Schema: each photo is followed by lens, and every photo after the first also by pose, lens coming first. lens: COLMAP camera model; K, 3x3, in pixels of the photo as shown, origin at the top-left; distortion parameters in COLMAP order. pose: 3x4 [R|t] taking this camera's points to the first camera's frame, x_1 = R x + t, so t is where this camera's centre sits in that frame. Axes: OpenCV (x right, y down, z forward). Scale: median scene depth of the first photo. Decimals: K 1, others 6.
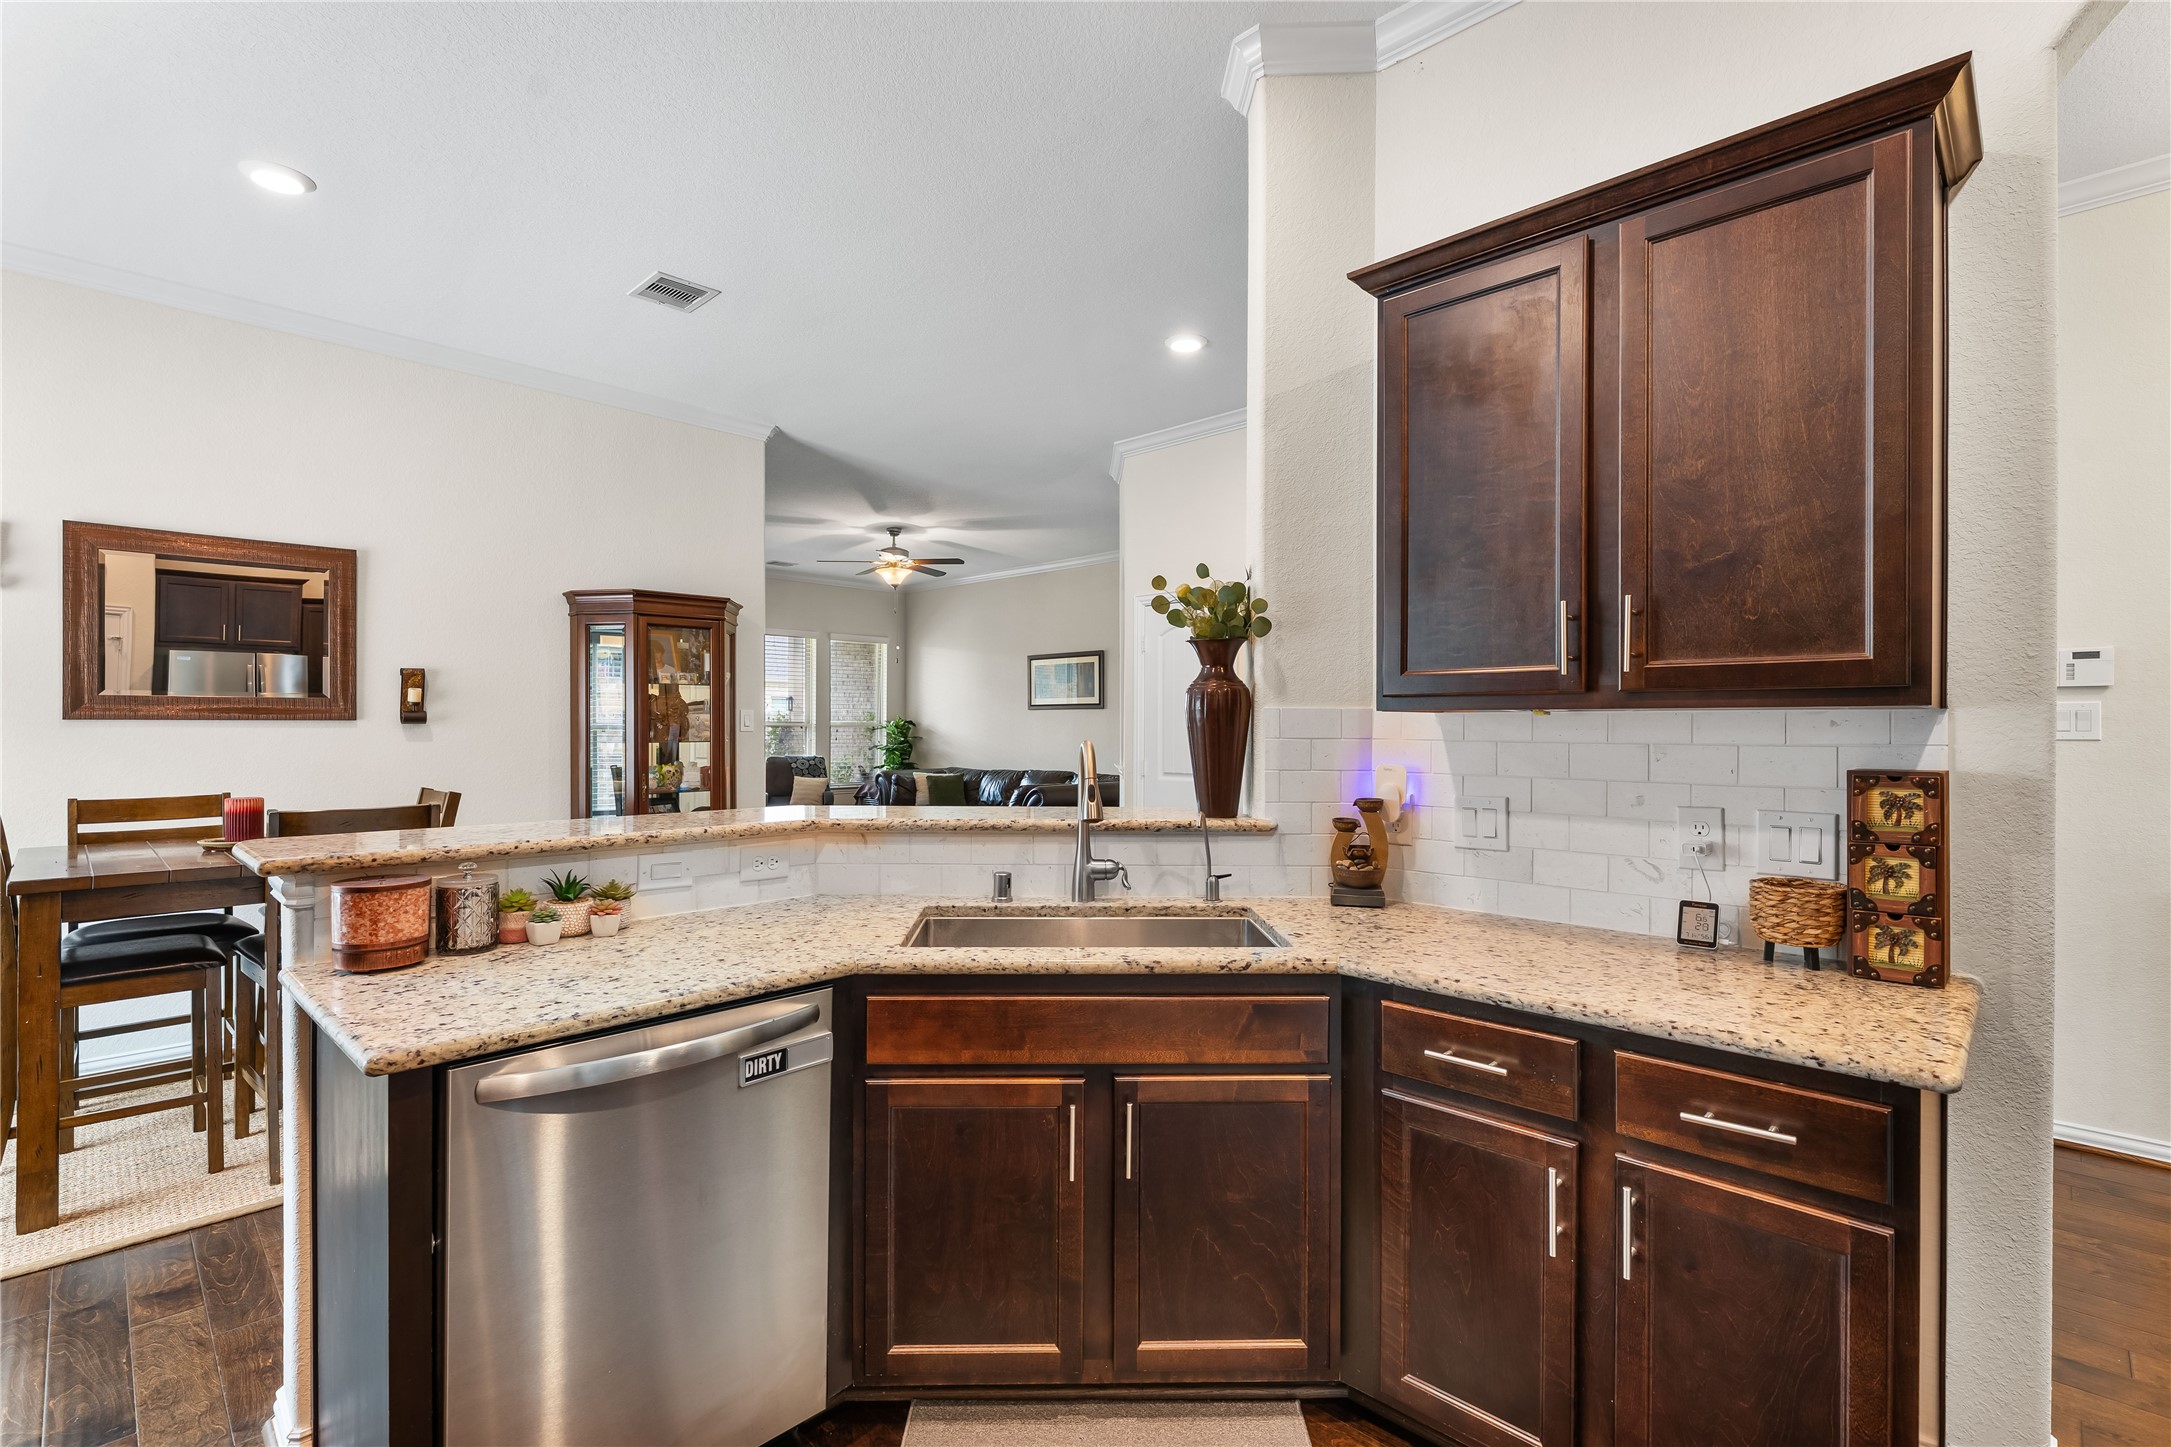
lens RADIAL K [[982.7, 0, 1077.3], [0, 982.7, 722.6], [0, 0, 1]] dist [-0.000839, 0.000851]
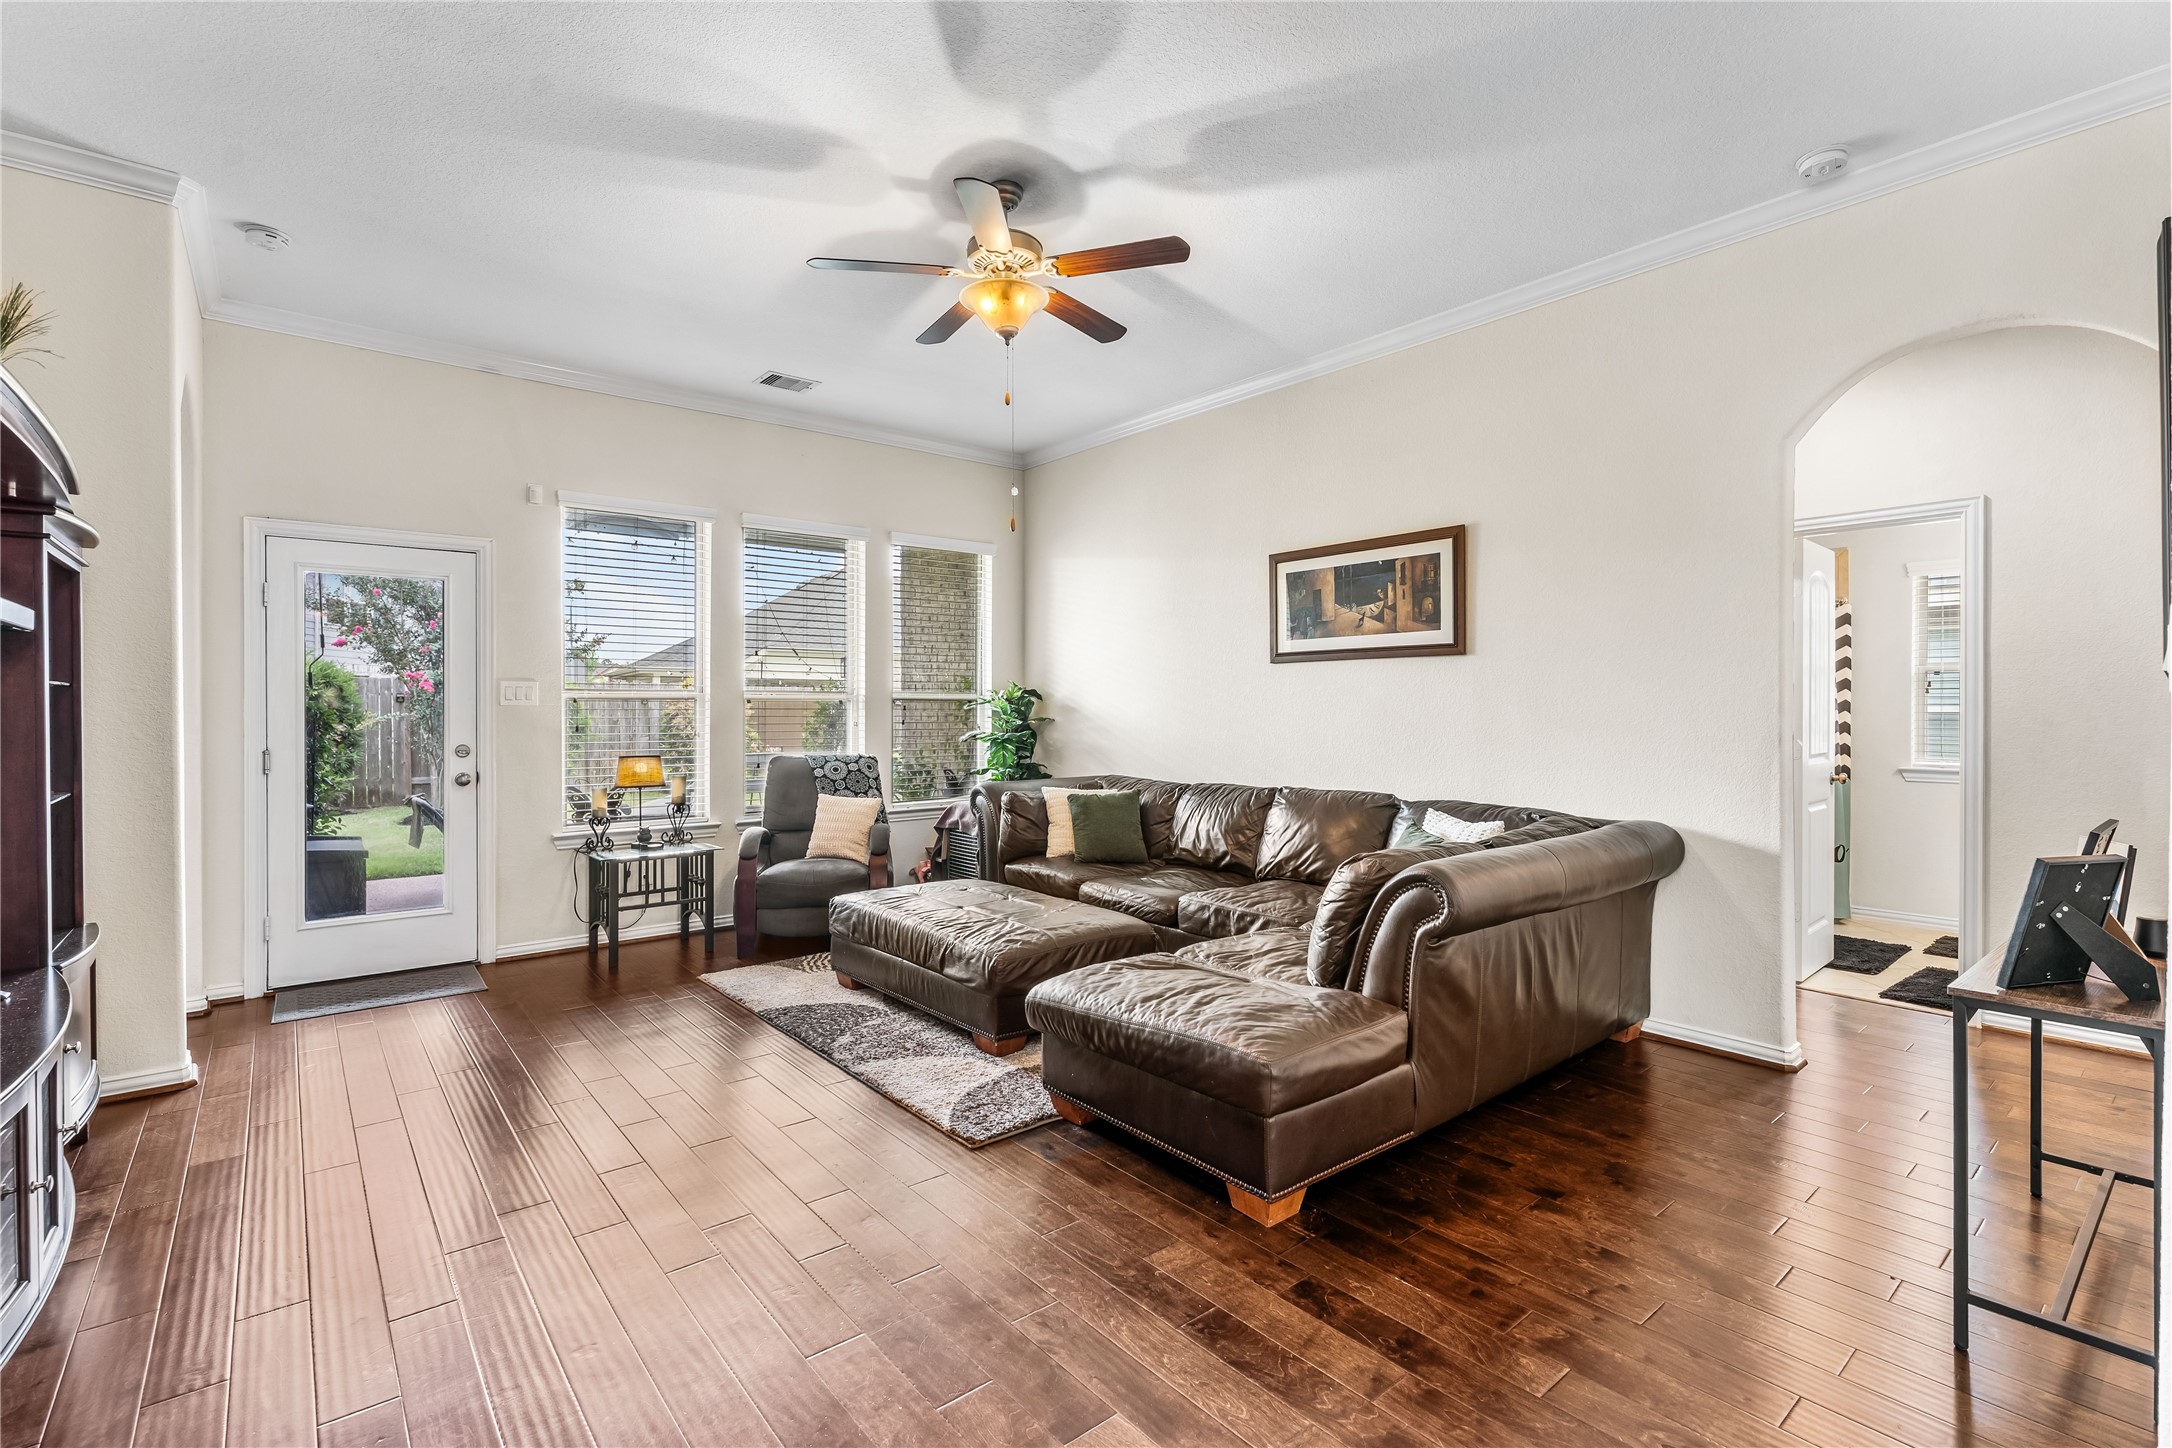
lens RADIAL K [[983.2, 0, 1081.1], [0, 983.2, 708.5], [0, 0, 1]] dist [-0.000839, 0.000851]
pose [[0.994168, -0.004486, -0.107749, -0.093311], [0.005244, 0.999963, 0.006758, 0.005790], [0.107714, -0.007283, 0.994155, 0.502751]]
